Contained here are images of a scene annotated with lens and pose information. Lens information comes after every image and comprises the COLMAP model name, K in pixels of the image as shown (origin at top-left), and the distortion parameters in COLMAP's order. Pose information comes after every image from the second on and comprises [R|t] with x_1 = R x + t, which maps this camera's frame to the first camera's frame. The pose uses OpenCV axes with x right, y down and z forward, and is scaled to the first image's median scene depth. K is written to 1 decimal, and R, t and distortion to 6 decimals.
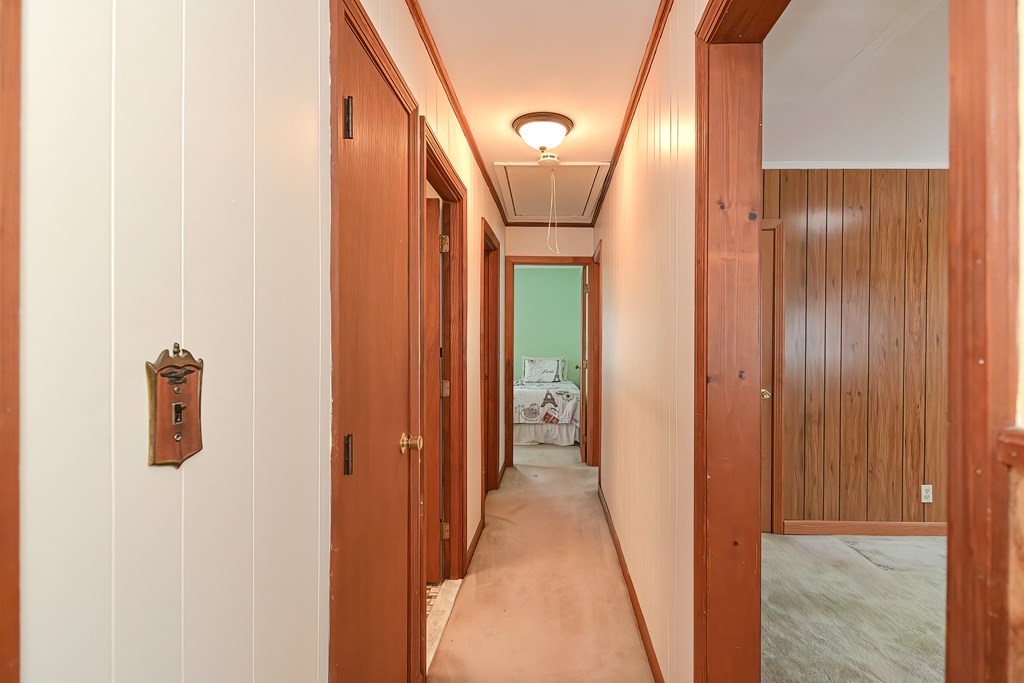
lens RADIAL K [[488.7, 0, 502.9], [0, 488.7, 337.2], [0, 0, 1]] dist [-0.006557, -0.005313]
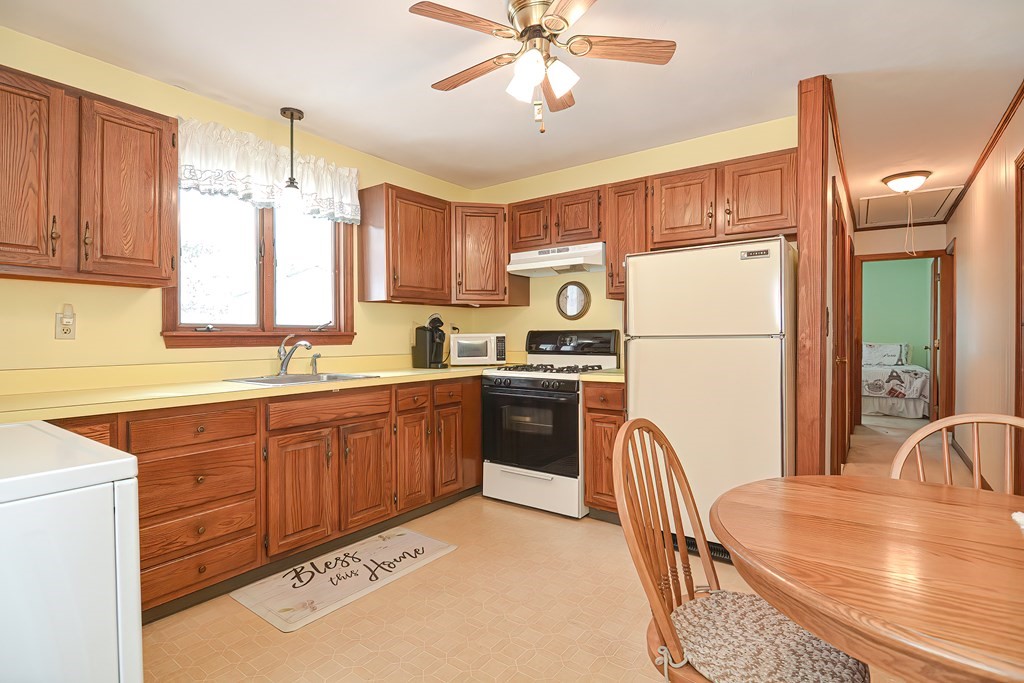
lens RADIAL K [[488.7, 0, 495.0], [0, 488.7, 338.1], [0, 0, 1]] dist [-0.006557, -0.005313]
pose [[0.847669, -0.003640, -0.530513, -0.093877], [0.005957, 0.999979, 0.002657, 0.030064], [0.530492, -0.005412, 0.847673, -0.447524]]
